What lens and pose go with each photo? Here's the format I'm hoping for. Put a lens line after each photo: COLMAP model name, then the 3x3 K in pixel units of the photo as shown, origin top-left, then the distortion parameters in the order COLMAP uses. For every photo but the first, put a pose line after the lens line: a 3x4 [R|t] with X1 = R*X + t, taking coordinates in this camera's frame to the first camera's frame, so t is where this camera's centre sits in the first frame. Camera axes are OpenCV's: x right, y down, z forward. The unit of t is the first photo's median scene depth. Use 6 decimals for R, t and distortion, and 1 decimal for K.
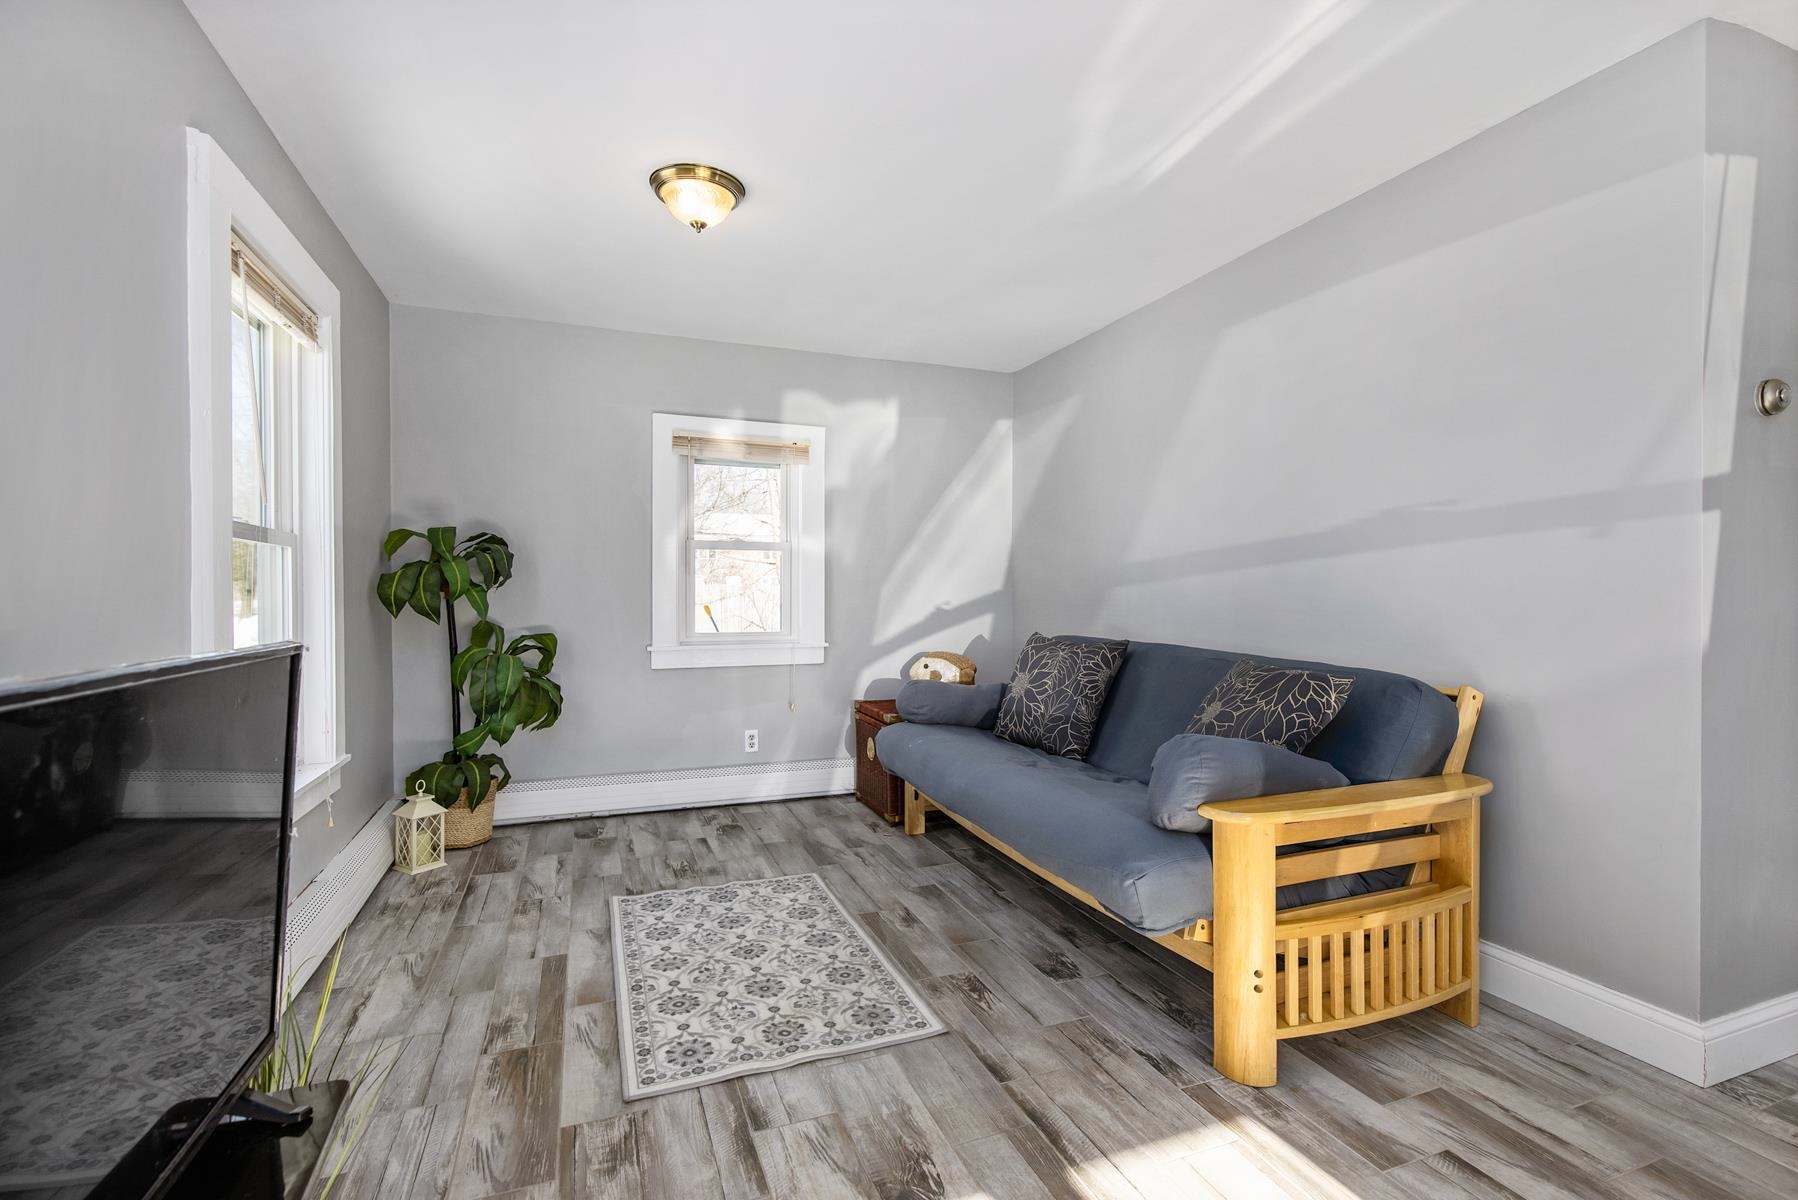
lens RADIAL K [[815.0, 0, 928.6], [0, 815.0, 600.0], [0, 0, 1]] dist [0.015665, -0.006045]
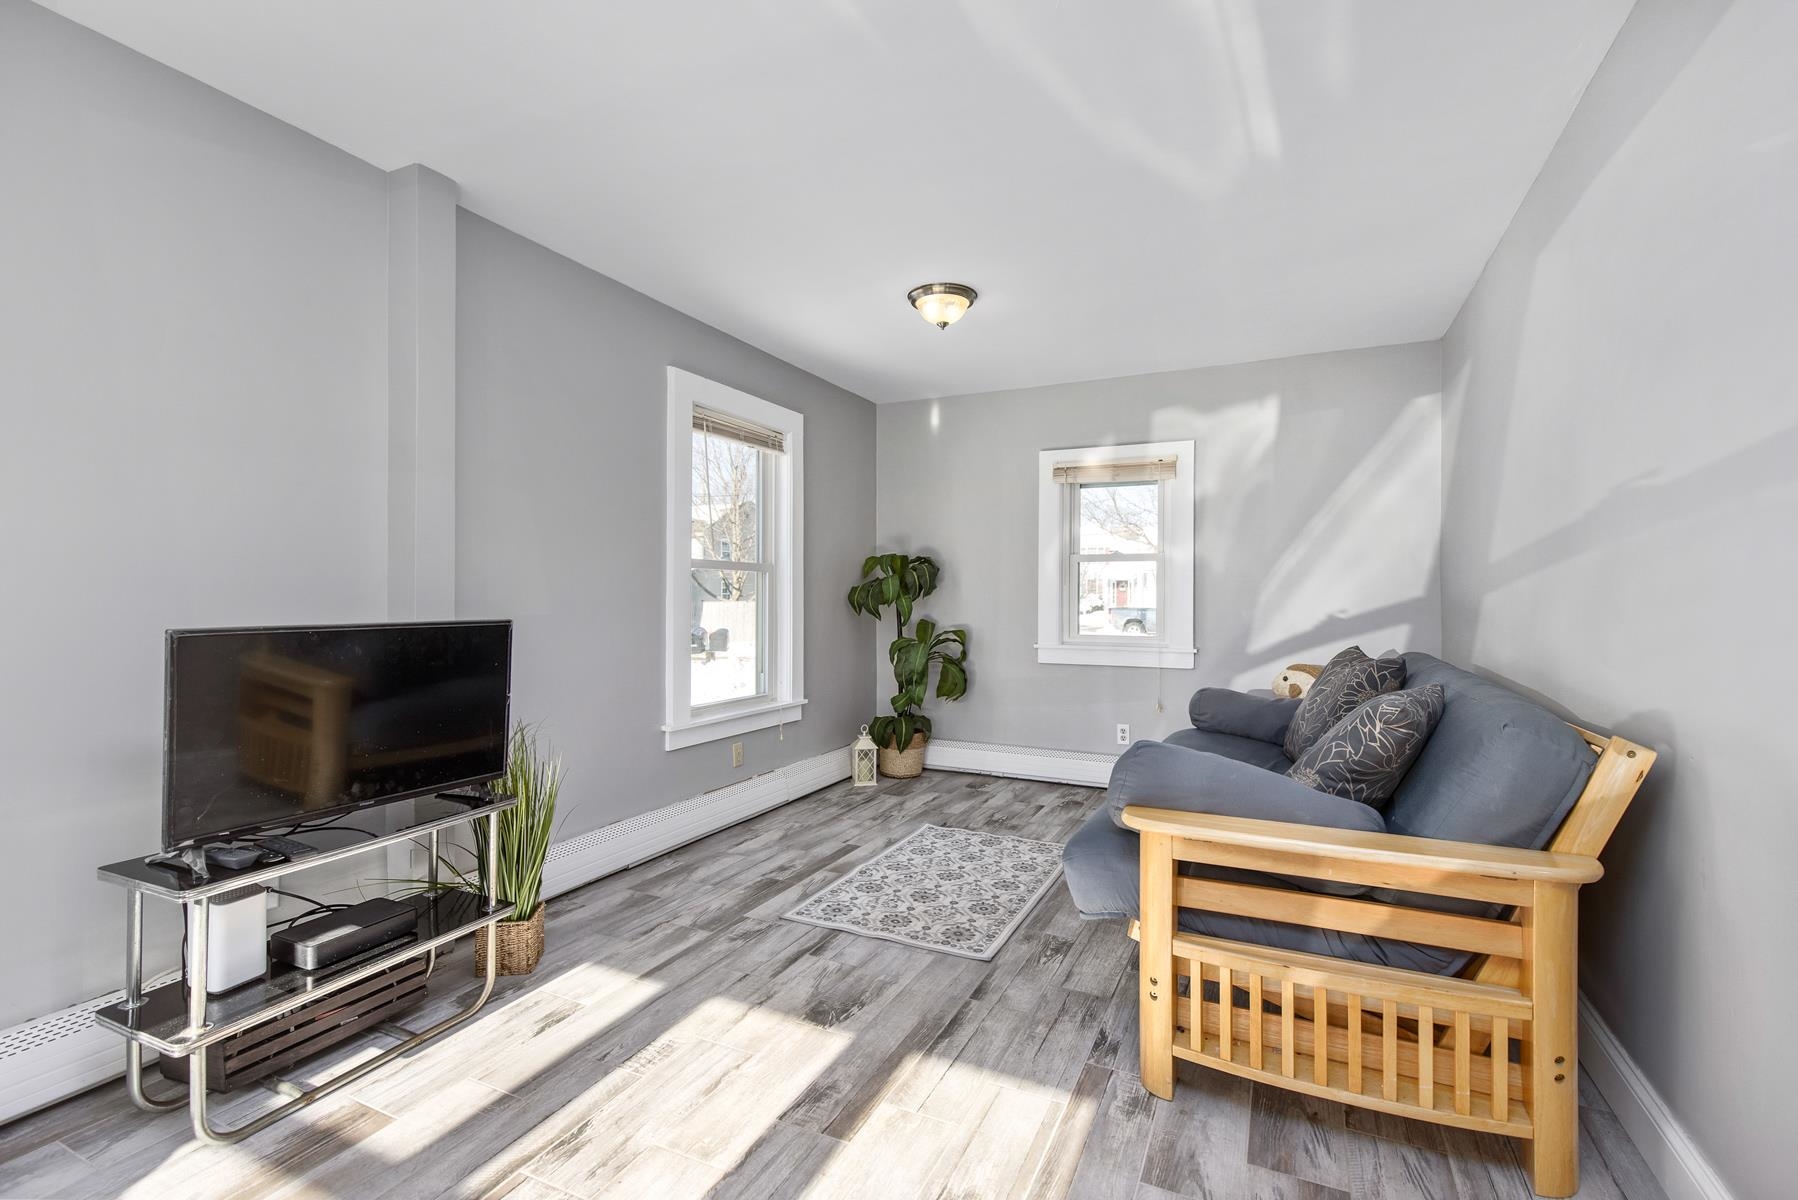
lens RADIAL K [[815.0, 0, 911.6], [0, 815.0, 596.9], [0, 0, 1]] dist [0.015665, -0.006045]
pose [[0.678729, -0.000209, -0.734389, 0.653628], [-0.007532, 0.999945, -0.007246, -0.004432], [0.734350, 0.010450, 0.678690, 0.064557]]
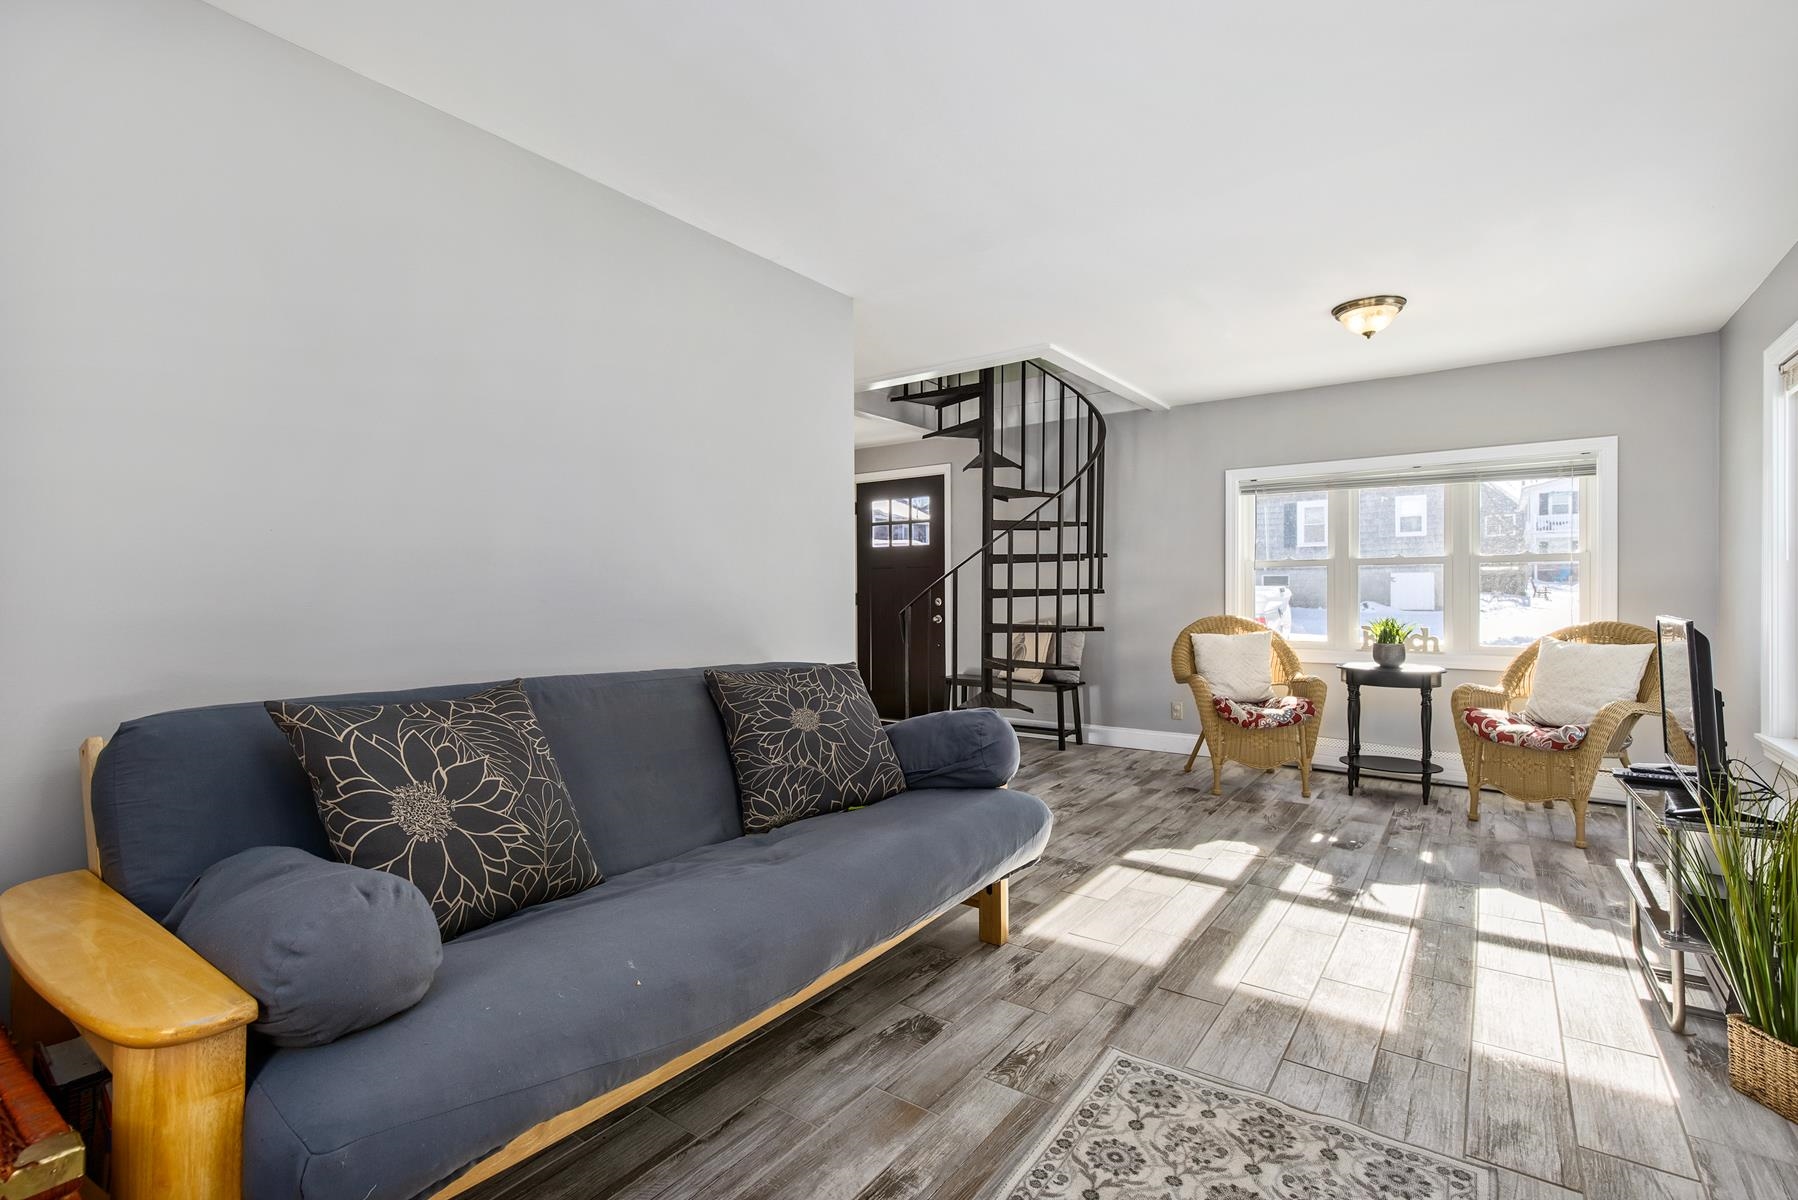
lens RADIAL K [[815.0, 0, 891.7], [0, 815.0, 593.7], [0, 0, 1]] dist [0.015665, -0.006045]
pose [[-0.514829, 0.004939, 0.857279, -0.536534], [0.006230, 0.999979, -0.002019, -0.016119], [-0.857271, 0.004301, -0.514848, 1.350061]]
